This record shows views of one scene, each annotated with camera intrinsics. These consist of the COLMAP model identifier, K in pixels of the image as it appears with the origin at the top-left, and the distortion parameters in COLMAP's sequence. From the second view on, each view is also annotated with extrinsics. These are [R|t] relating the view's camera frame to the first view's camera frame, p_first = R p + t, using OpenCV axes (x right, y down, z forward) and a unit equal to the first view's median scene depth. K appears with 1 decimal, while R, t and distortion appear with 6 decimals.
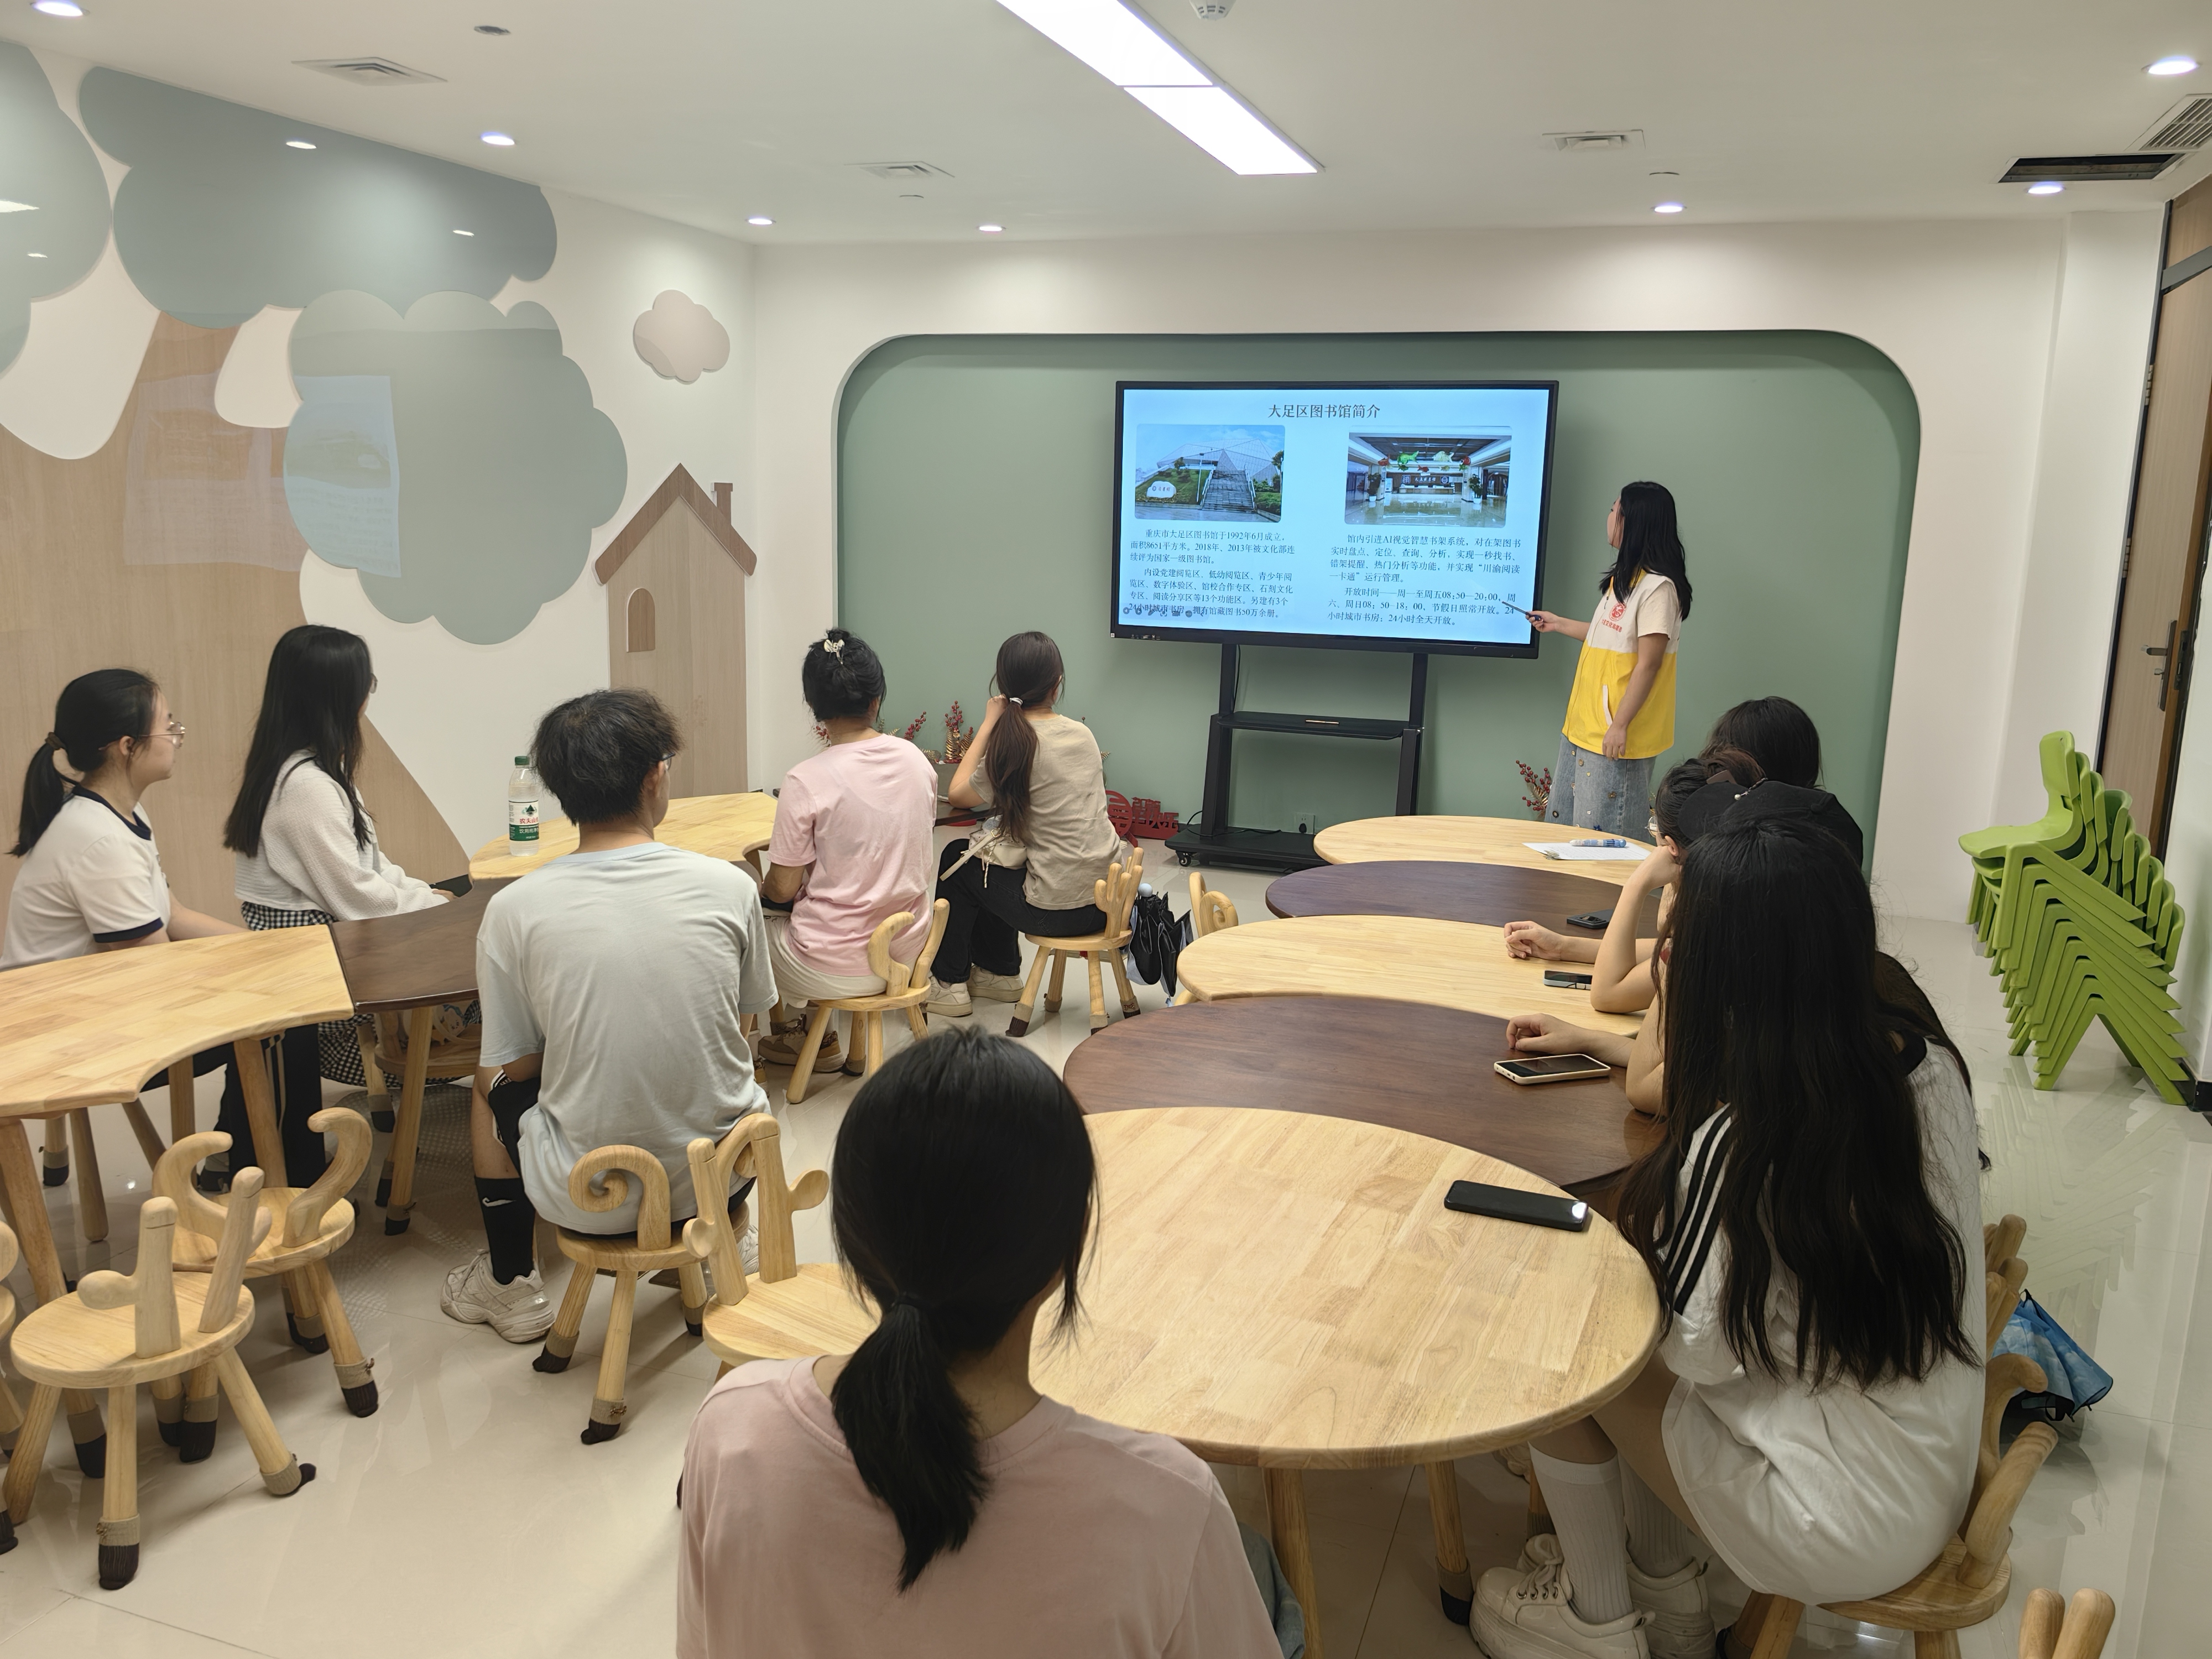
lens RADIAL K [[1763.9, 0, 1100.0], [0, 1763.9, 830.5], [0, 0, 1]] dist [0.036921, -0.063754]
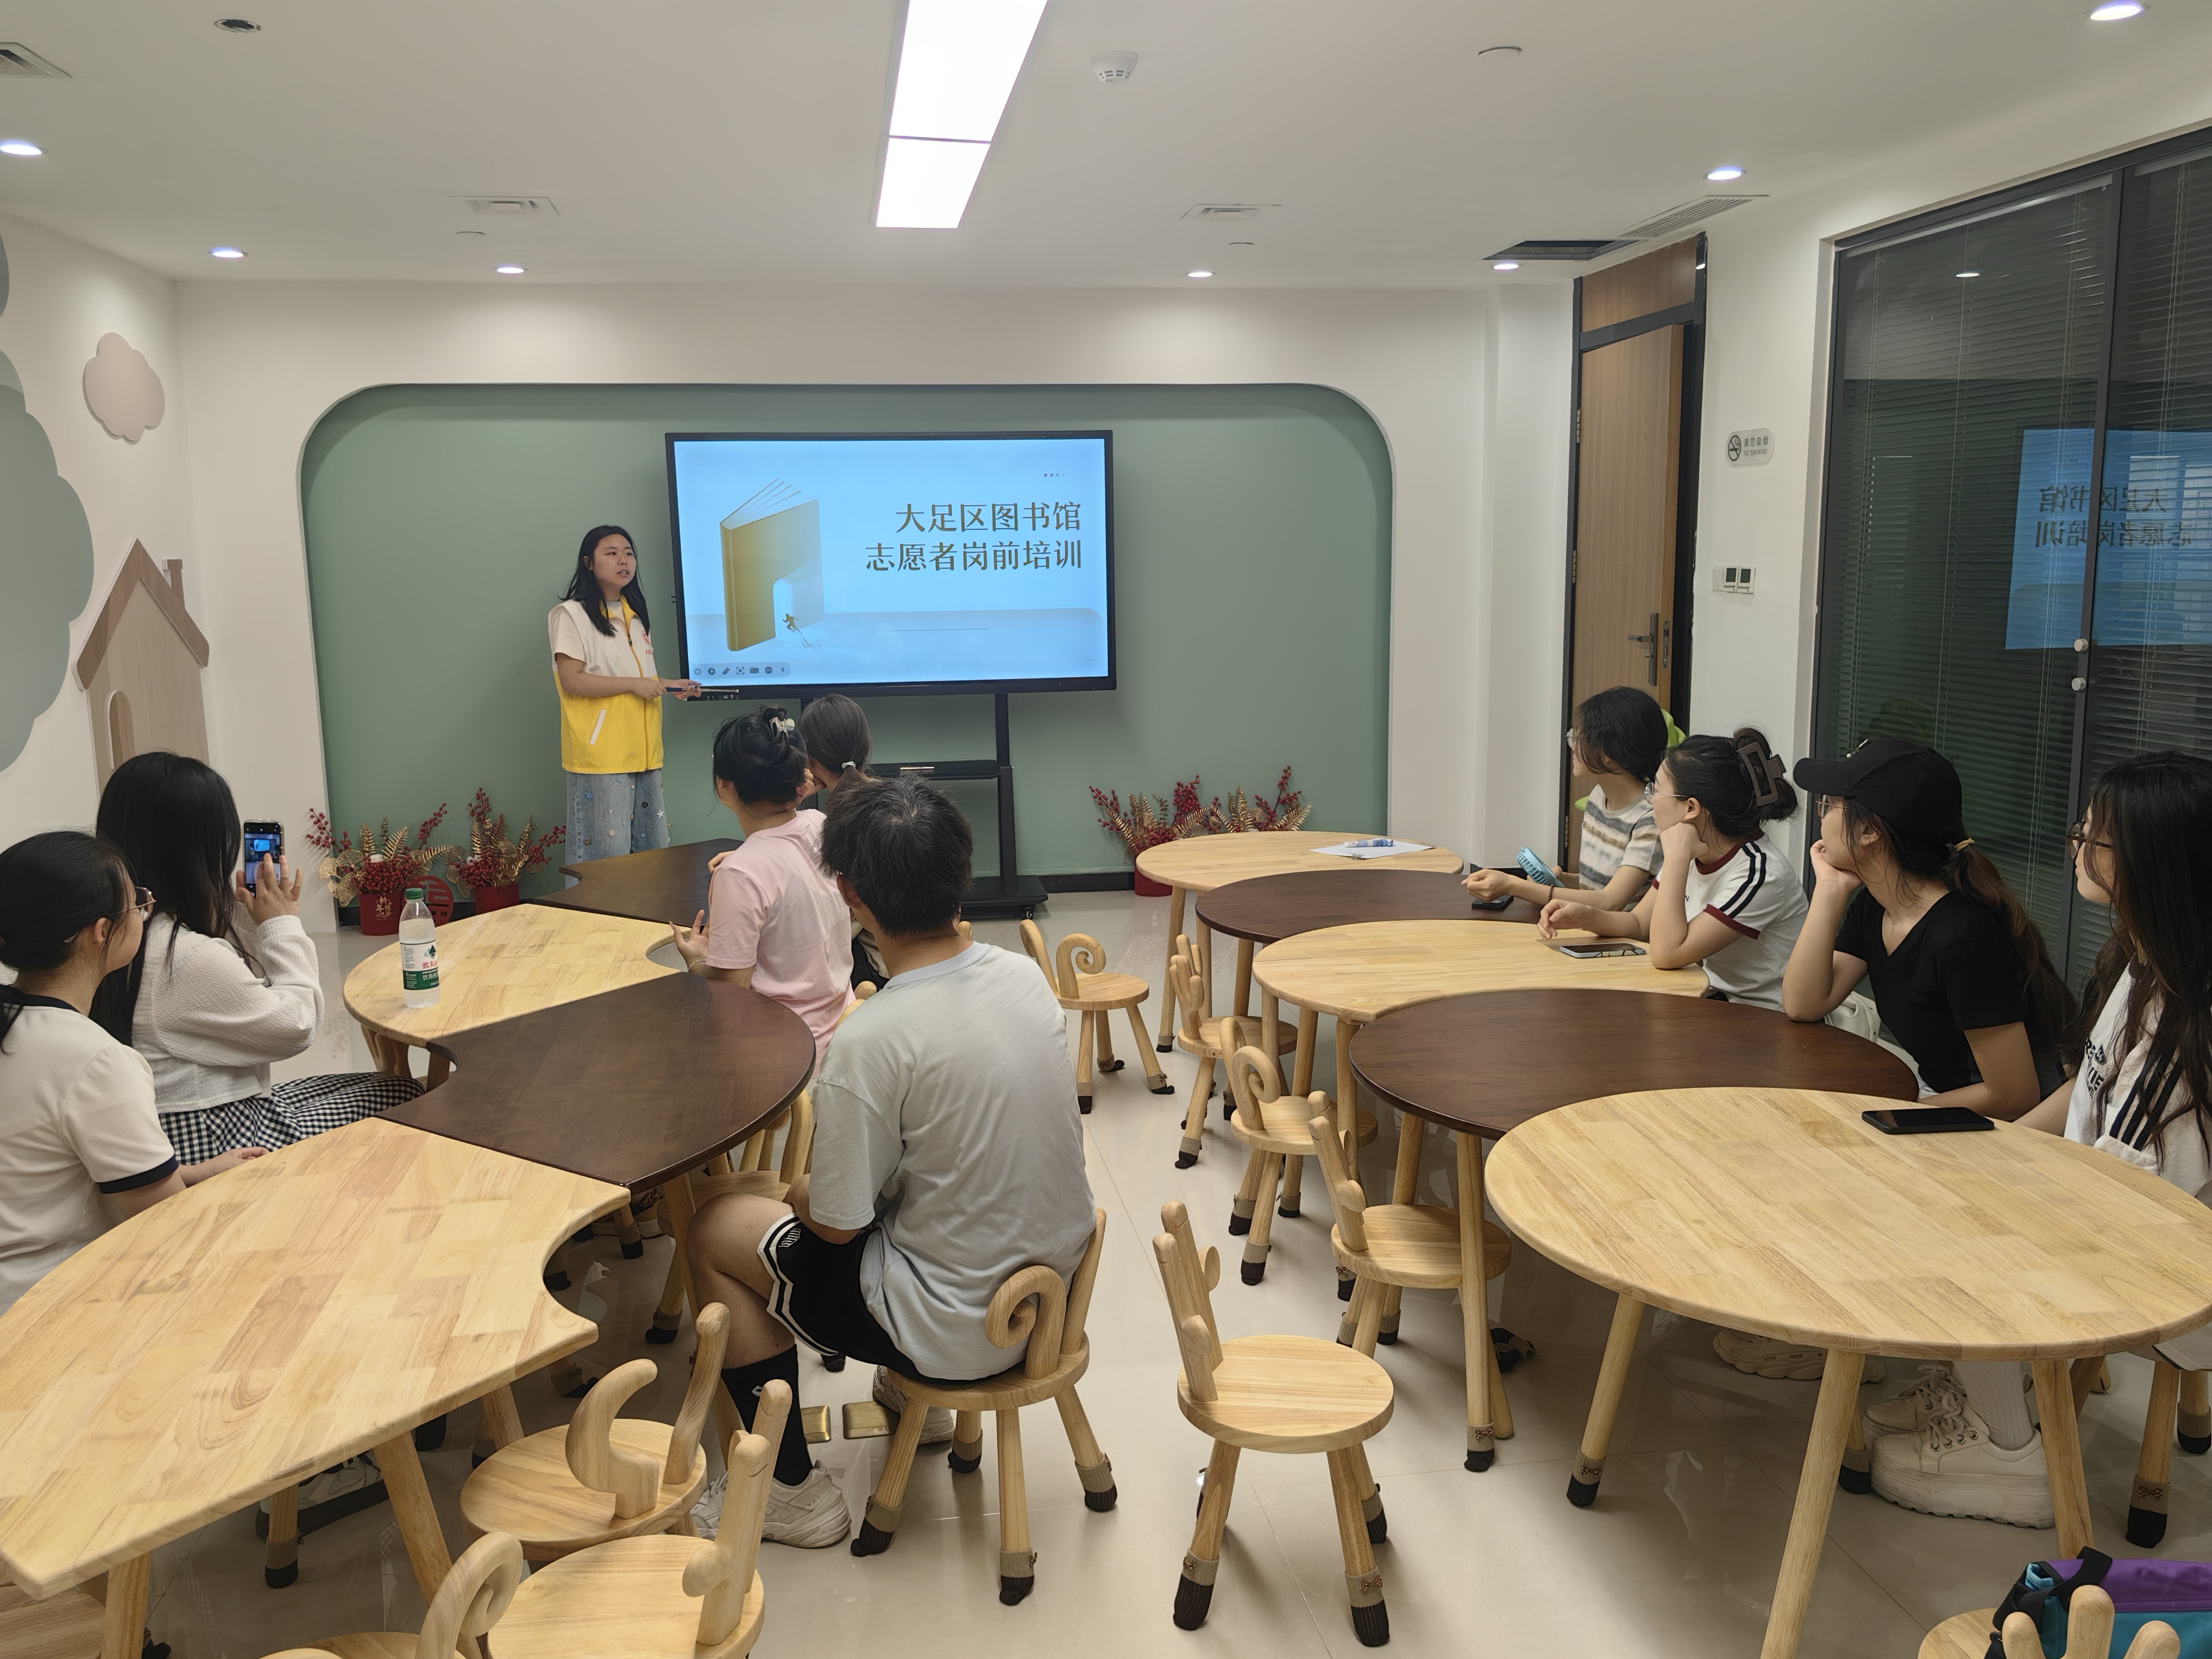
lens RADIAL K [[1763.9, 0, 1114.0], [0, 1763.9, 834.1], [0, 0, 1]] dist [0.036921, -0.063754]
pose [[0.877807, -0.117549, 0.464367, -0.267124], [0.128025, 0.991730, 0.009034, -0.020759], [-0.461588, 0.051521, 0.885597, 0.064549]]
